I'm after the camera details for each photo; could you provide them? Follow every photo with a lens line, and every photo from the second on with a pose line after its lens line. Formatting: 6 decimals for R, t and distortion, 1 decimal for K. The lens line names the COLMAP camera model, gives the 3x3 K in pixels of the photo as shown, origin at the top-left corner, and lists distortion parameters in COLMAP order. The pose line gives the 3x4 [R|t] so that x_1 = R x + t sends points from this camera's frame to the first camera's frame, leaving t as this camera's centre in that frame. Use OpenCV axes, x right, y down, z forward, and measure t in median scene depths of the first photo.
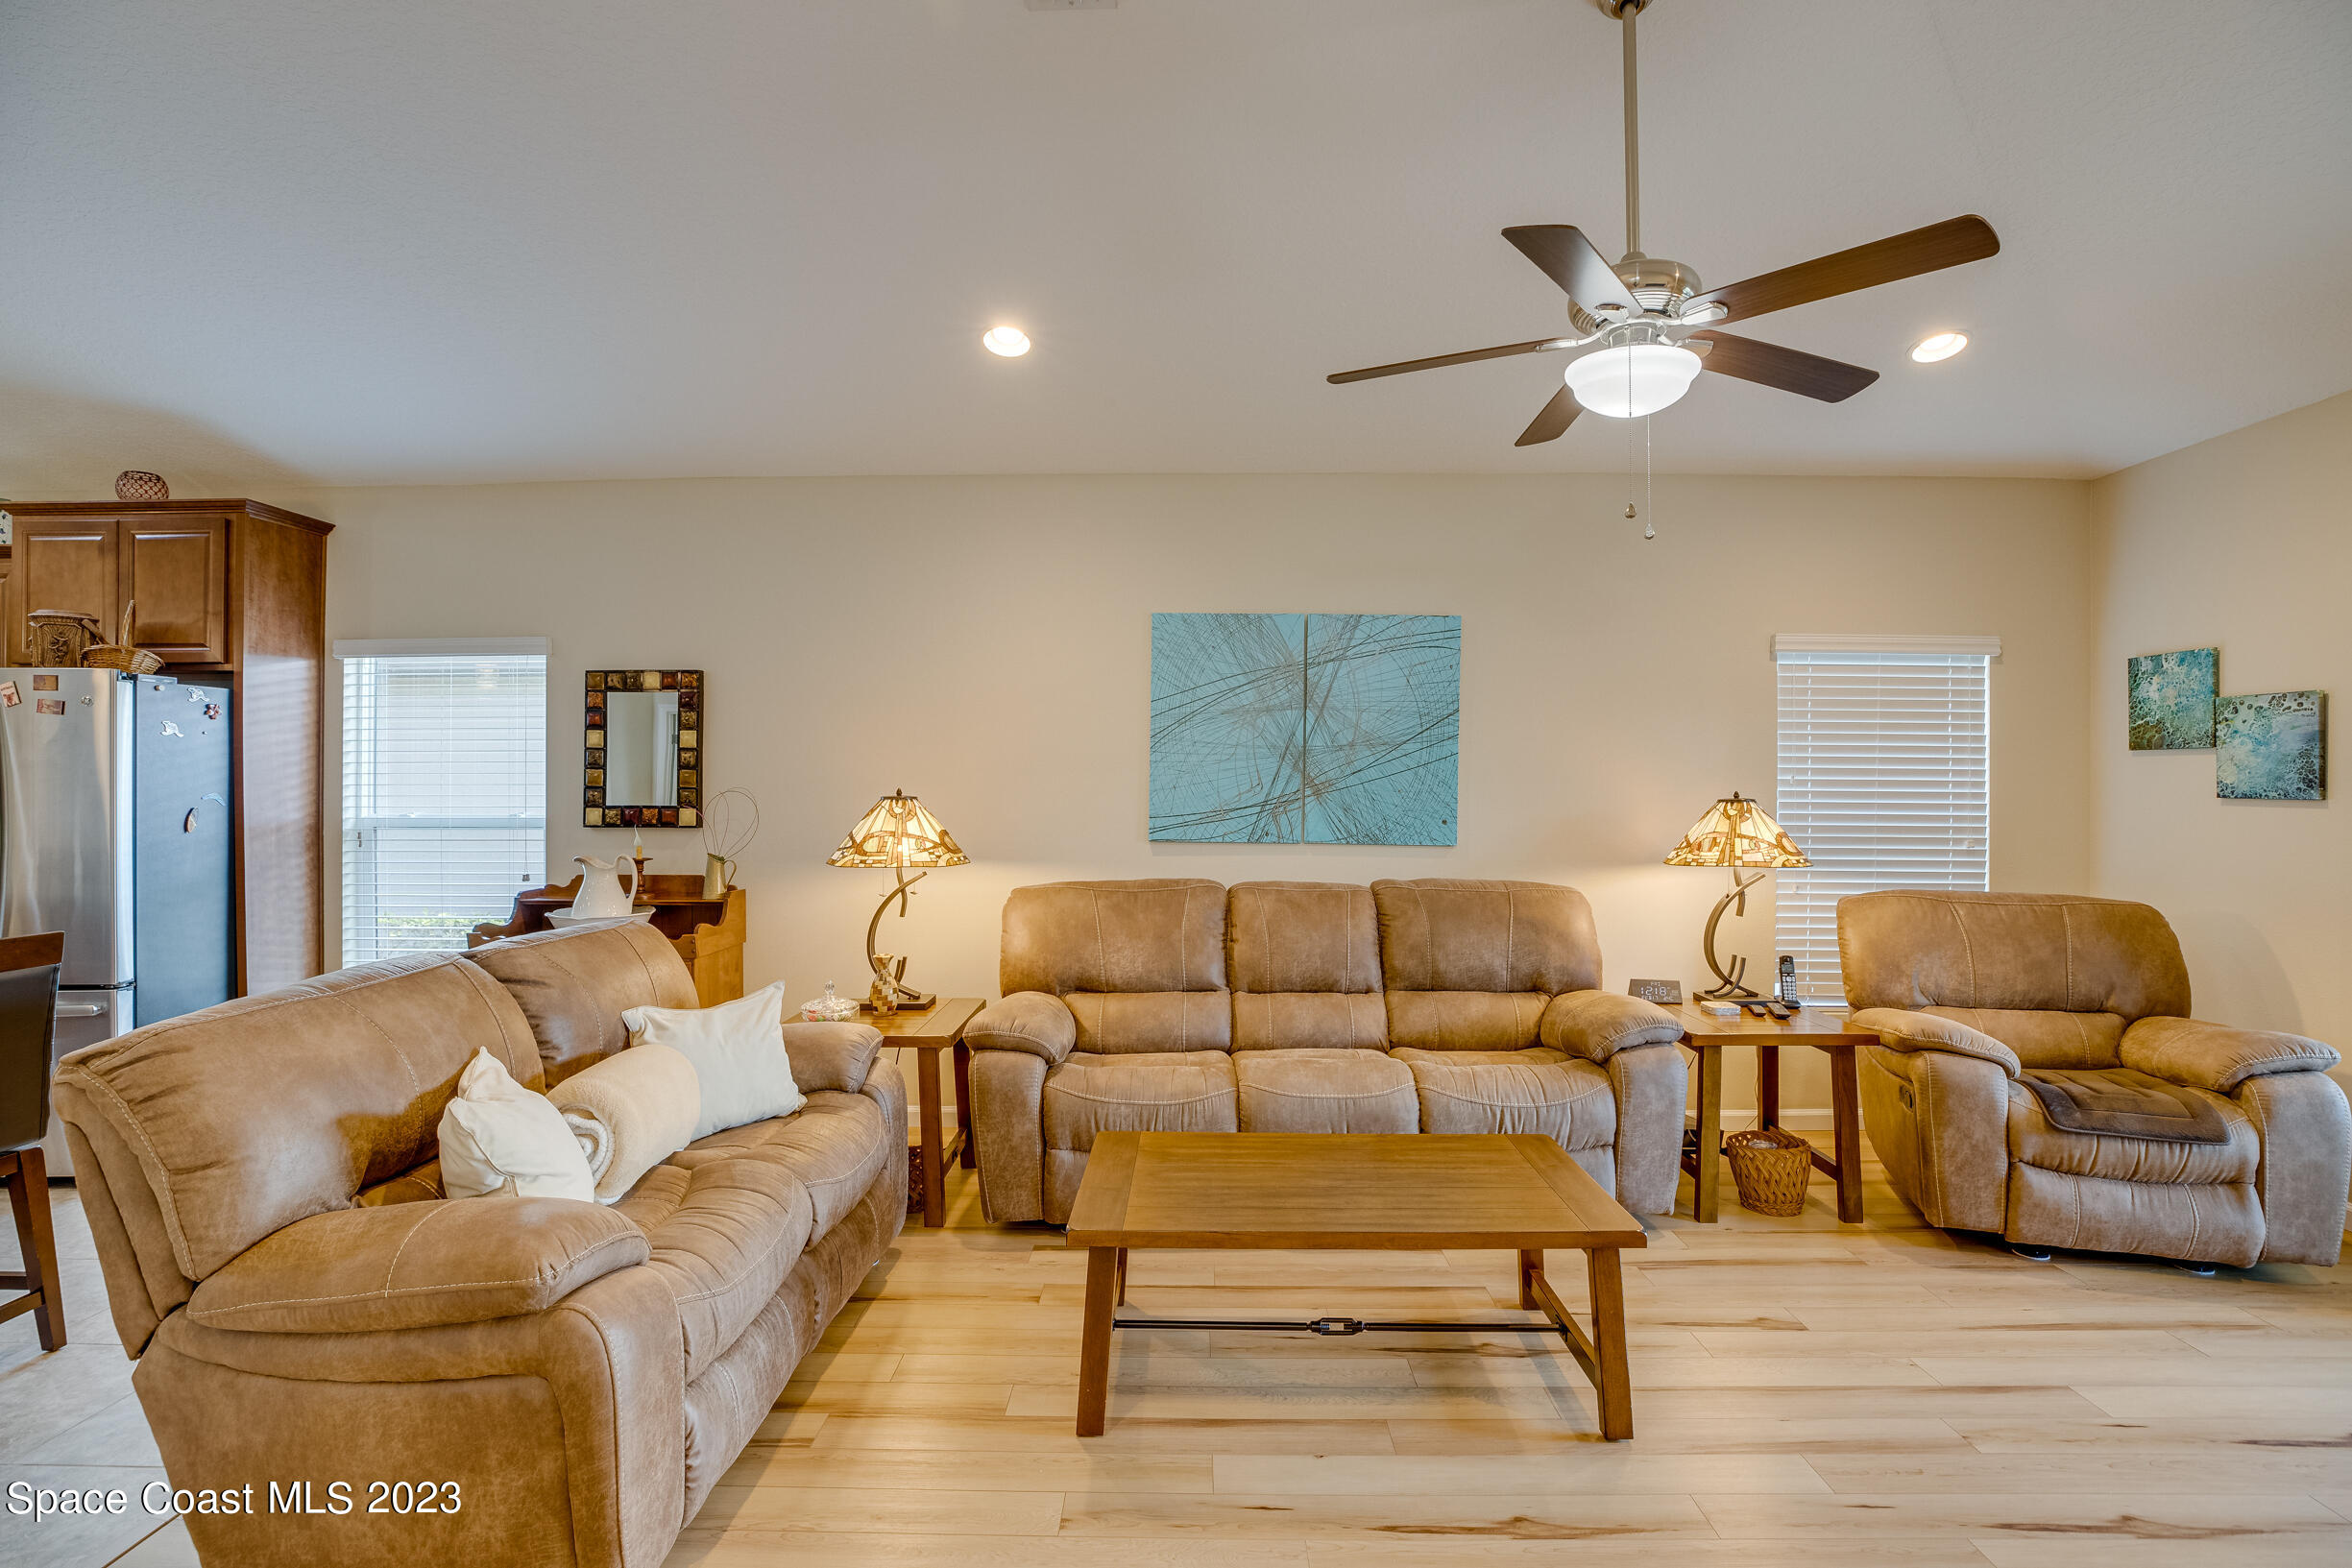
lens RADIAL K [[1075.6, 0, 1196.2], [0, 1075.6, 790.7], [0, 0, 1]] dist [-0.032892, 0.006442]
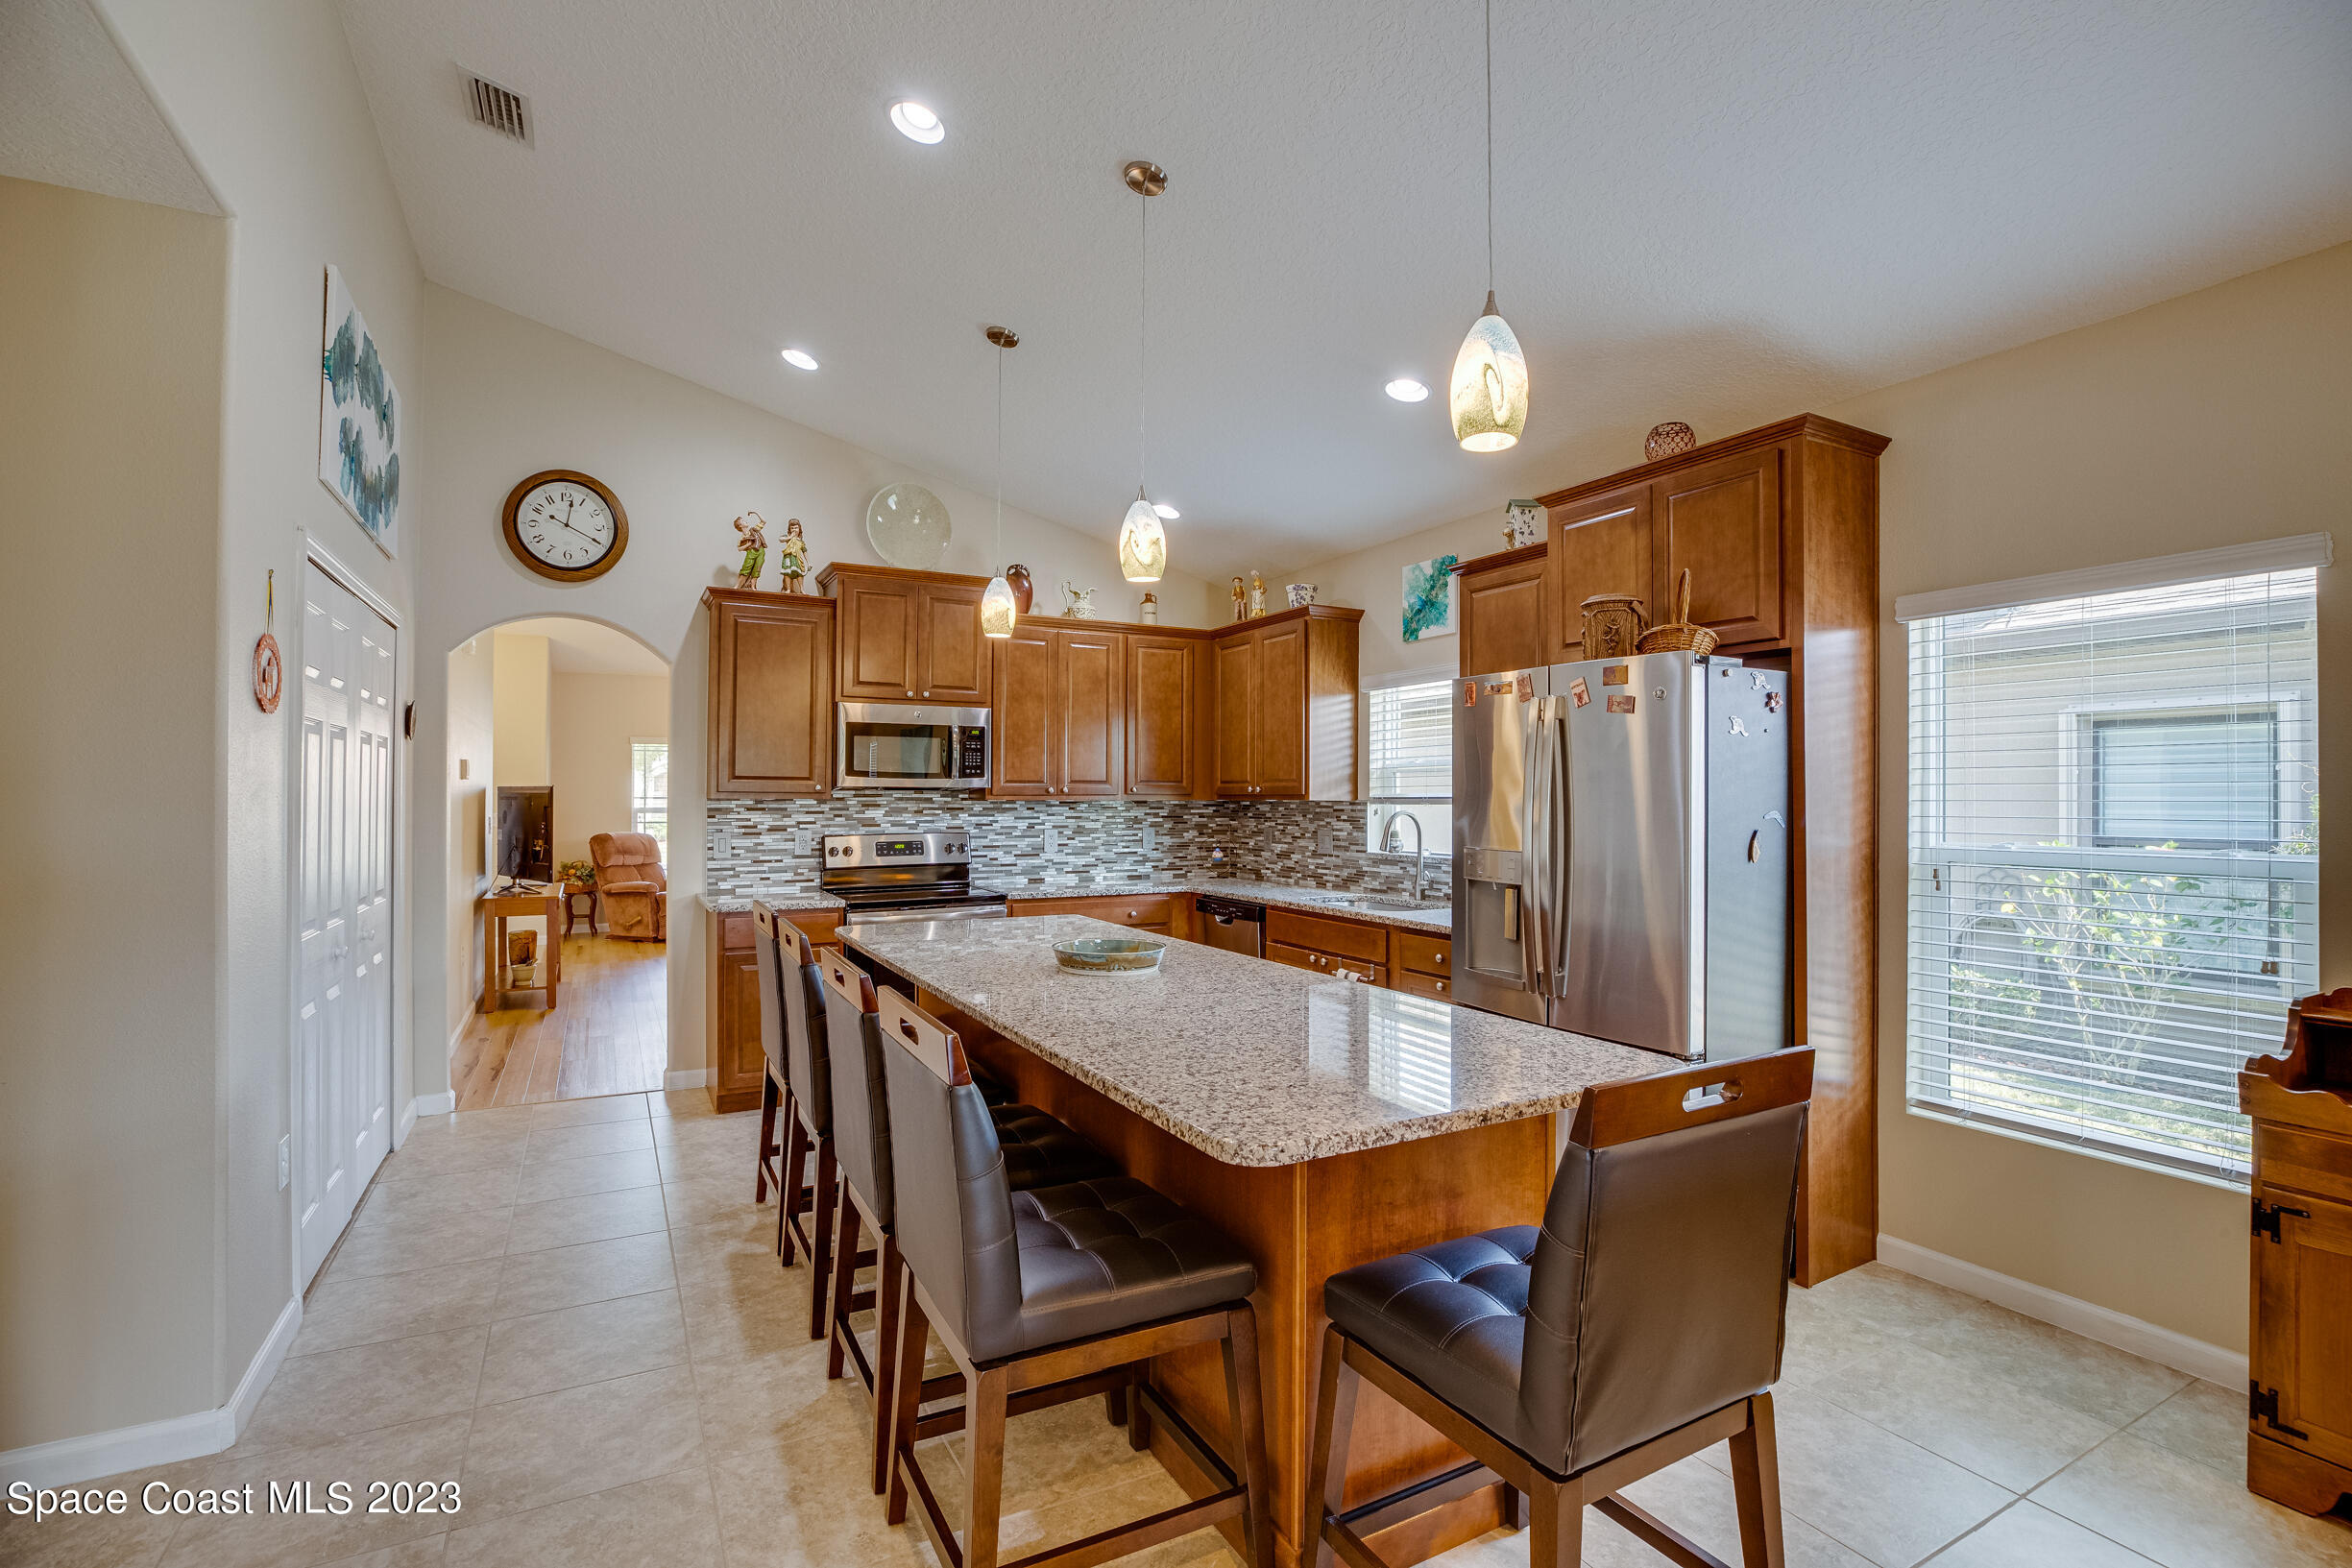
lens RADIAL K [[1075.6, 0, 1157.5], [0, 1075.6, 780.8], [0, 0, 1]] dist [-0.032892, 0.006442]
pose [[0.481703, -0.011501, -0.876259, -0.441740], [-0.012191, 0.999729, -0.019823, 0.001299], [0.876250, 0.020231, 0.481433, 0.226618]]
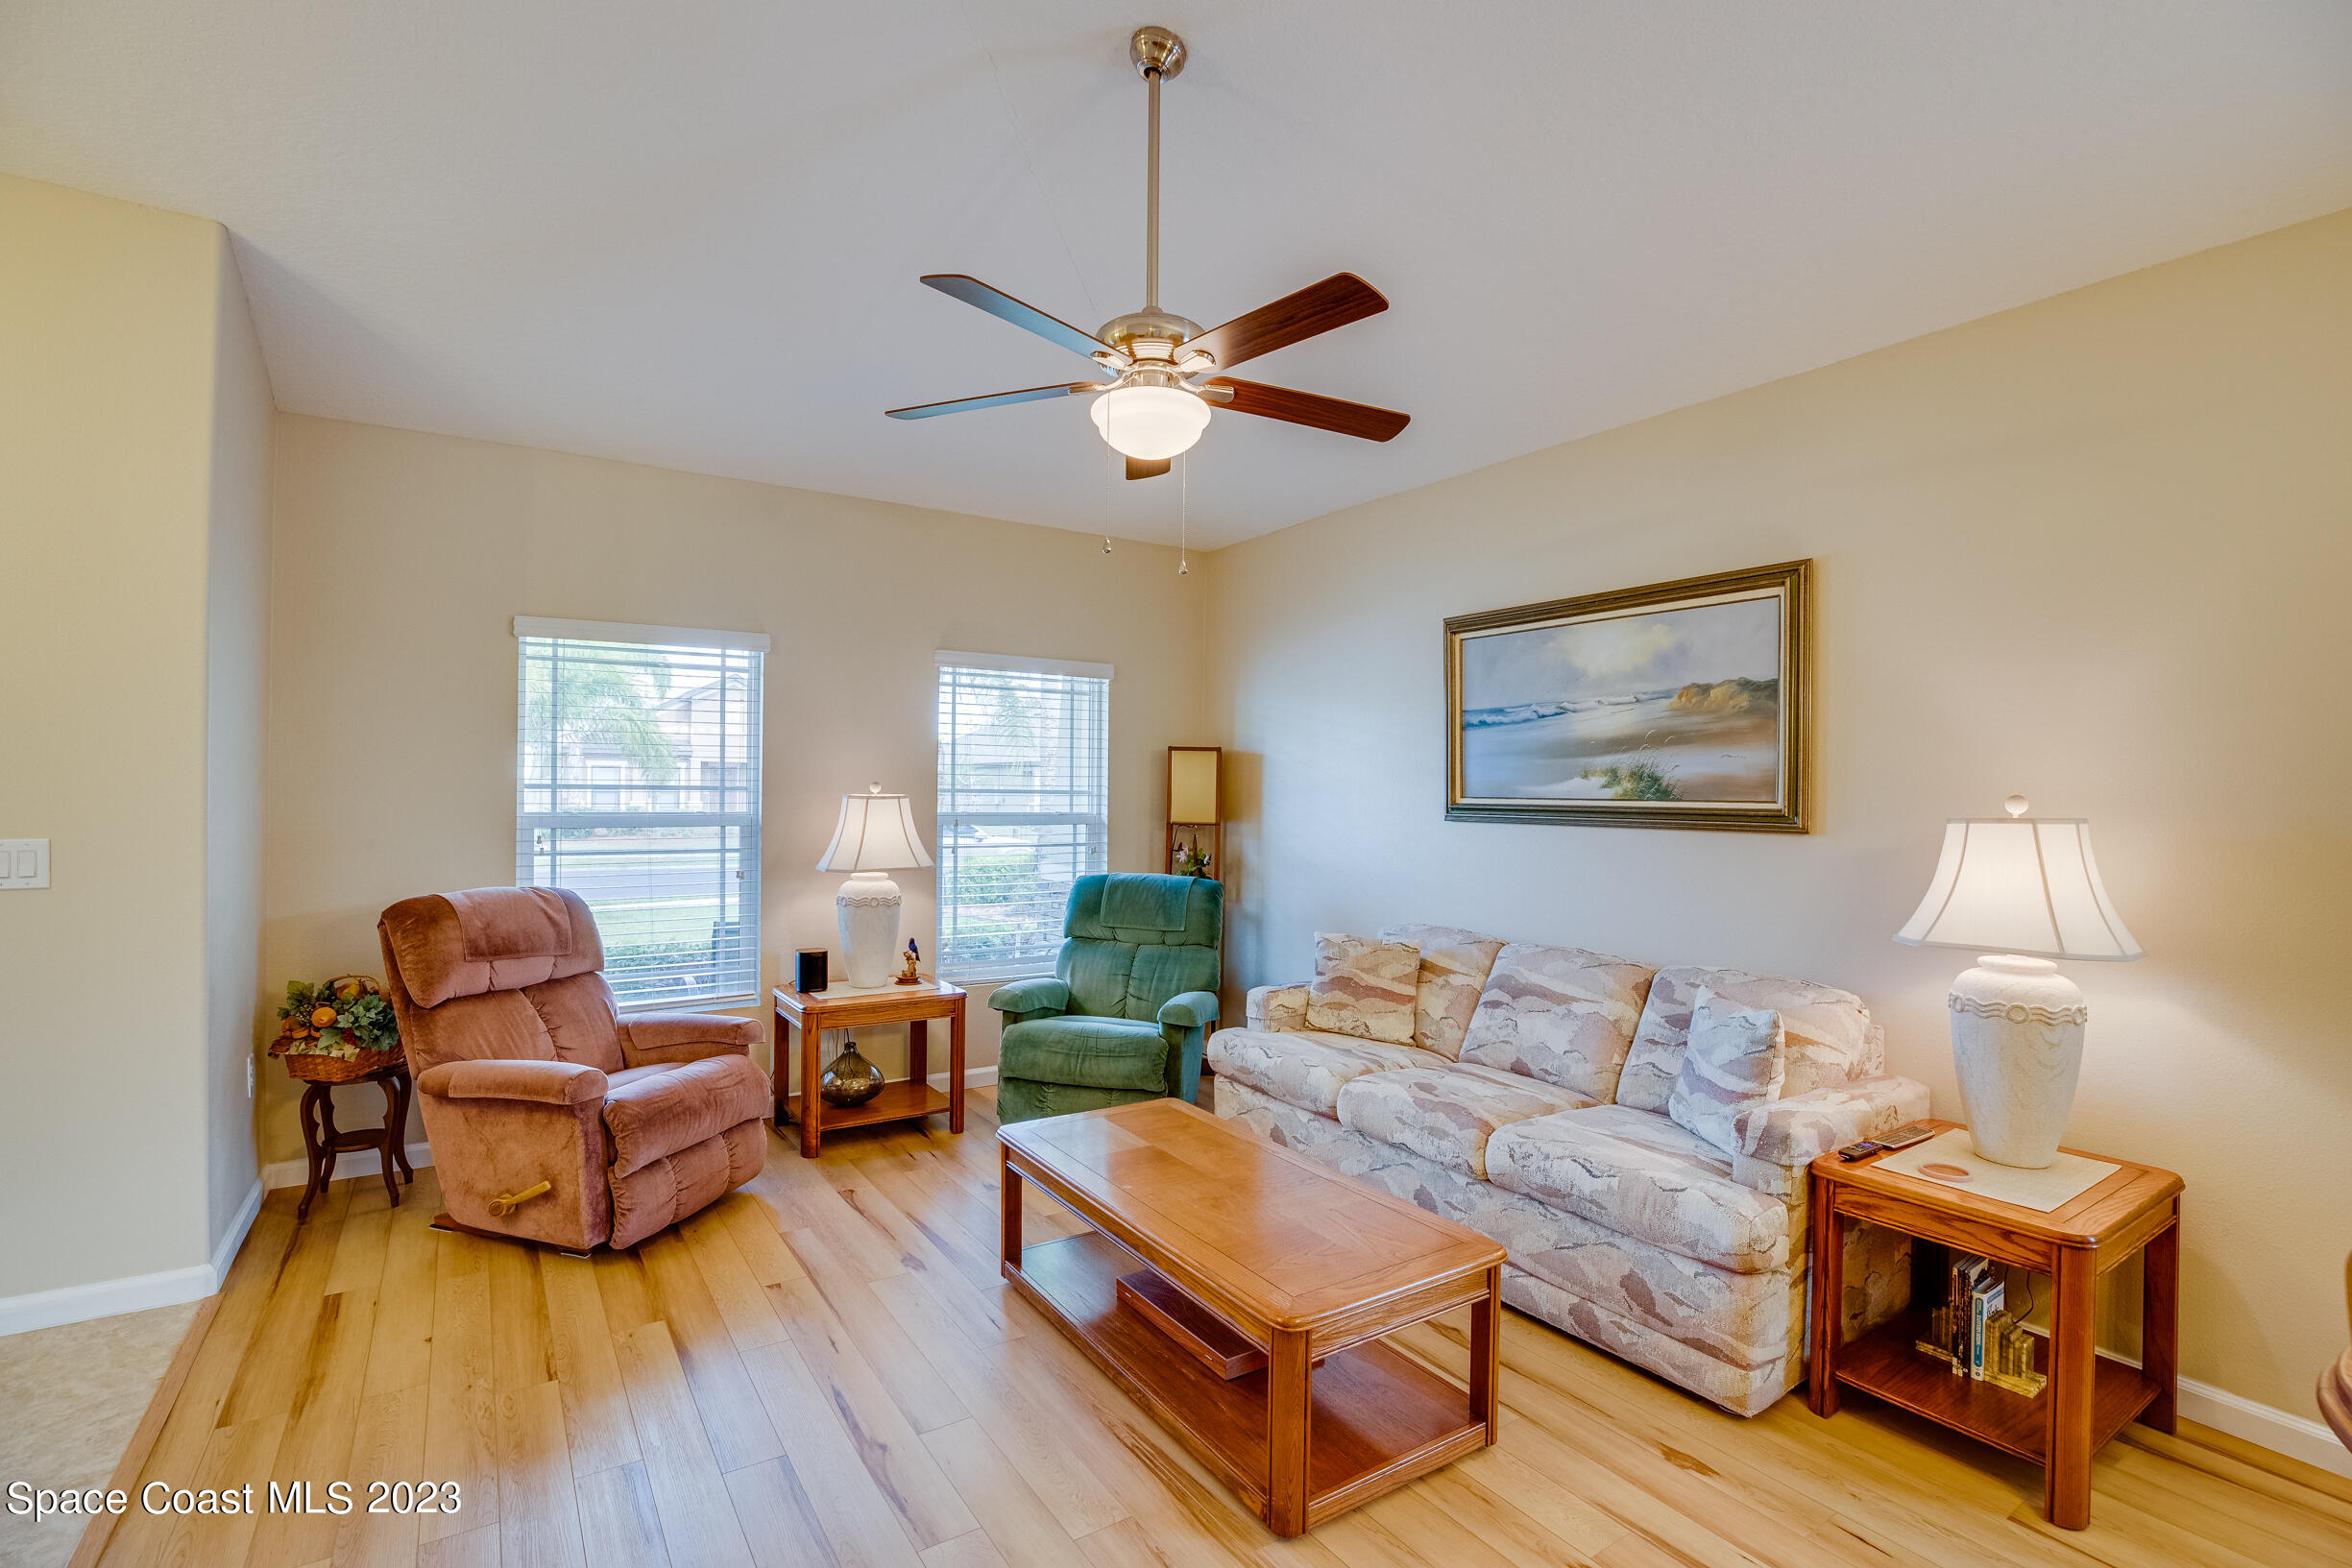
lens RADIAL K [[1075.6, 0, 1152.0], [0, 1075.6, 787.1], [0, 0, 1]] dist [-0.032892, 0.006442]
pose [[0.554319, 0.005472, -0.832286, -2.219609], [-0.023680, 0.999677, -0.009199, 0.004582], [0.831967, 0.024808, 0.554270, 0.301787]]
